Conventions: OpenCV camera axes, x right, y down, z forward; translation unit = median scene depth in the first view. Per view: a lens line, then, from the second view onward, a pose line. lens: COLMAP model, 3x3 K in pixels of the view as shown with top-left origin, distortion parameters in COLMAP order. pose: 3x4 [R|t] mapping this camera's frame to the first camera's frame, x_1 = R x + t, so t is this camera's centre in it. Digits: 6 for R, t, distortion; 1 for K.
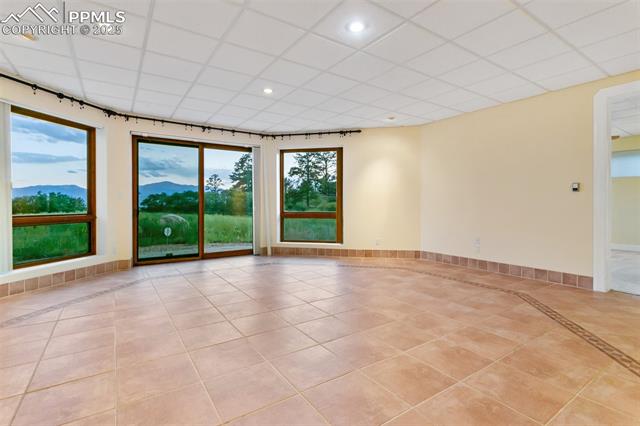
lens RADIAL K [[302.0, 0, 317.0], [0, 302.0, 204.6], [0, 0, 1]] dist [-0.006332, 0.001566]
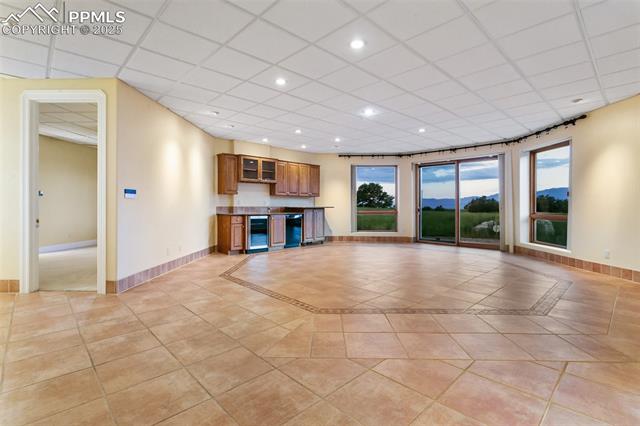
lens RADIAL K [[302.0, 0, 317.9], [0, 302.0, 206.3], [0, 0, 1]] dist [-0.006332, 0.001566]
pose [[0.172197, 0.003436, -0.985056, 0.878591], [-0.003896, 0.999988, 0.002807, 0.001980], [0.985055, 0.003354, 0.172209, 0.156416]]
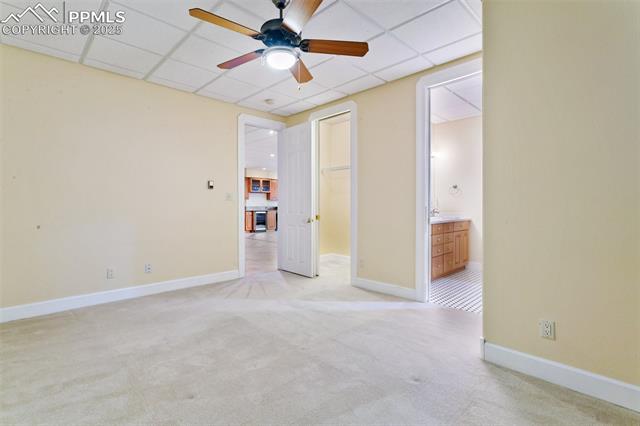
lens RADIAL K [[302.0, 0, 317.2], [0, 302.0, 210.8], [0, 0, 1]] dist [-0.006332, 0.001566]
pose [[0.161890, 0.008145, -0.986775, 1.828699], [0.002632, 0.999959, 0.008686, 0.021271], [0.986805, -0.004003, 0.161862, 0.180309]]
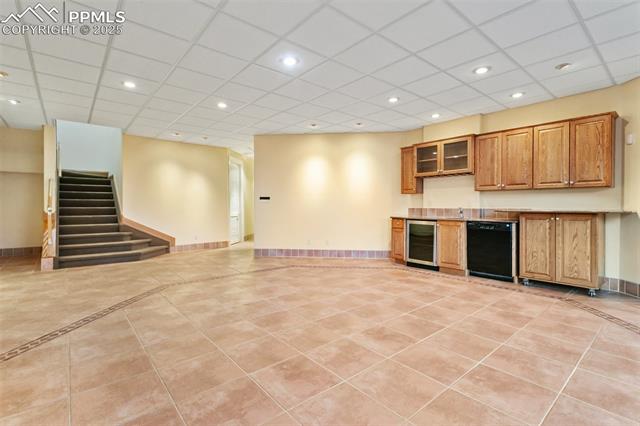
lens RADIAL K [[302.0, 0, 317.2], [0, 302.0, 210.5], [0, 0, 1]] dist [-0.006332, 0.001566]
pose [[-0.995390, 0.001259, -0.095898, 0.062484], [-0.000510, 0.999830, 0.018411, -0.002880], [0.095905, 0.018375, -0.995221, 0.996256]]
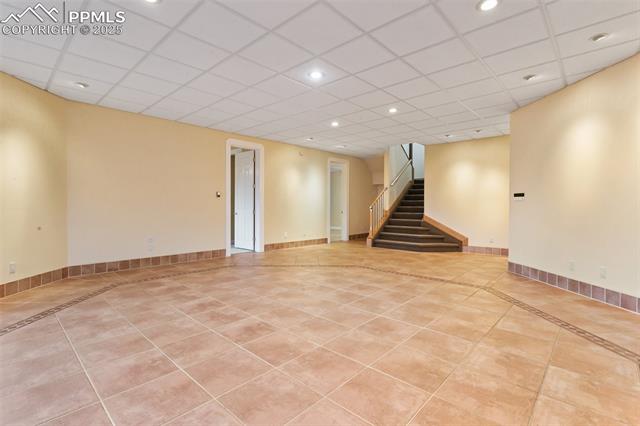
lens RADIAL K [[302.0, 0, 312.0], [0, 302.0, 206.8], [0, 0, 1]] dist [-0.006332, 0.001566]
pose [[-0.205851, -0.005759, 0.978566, -0.535822], [0.000886, 0.999981, 0.006071, -0.000868], [-0.978583, 0.002117, -0.205842, 0.579981]]
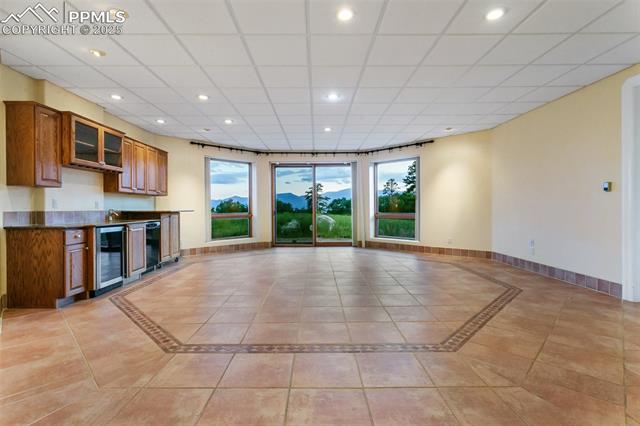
lens RADIAL K [[302.0, 0, 319.6], [0, 302.0, 209.0], [0, 0, 1]] dist [-0.006332, 0.001566]
pose [[0.837121, -0.002016, -0.547014, 0.428983], [0.004337, 0.999986, 0.002952, 0.003373], [0.547000, -0.004843, 0.837118, -0.177351]]
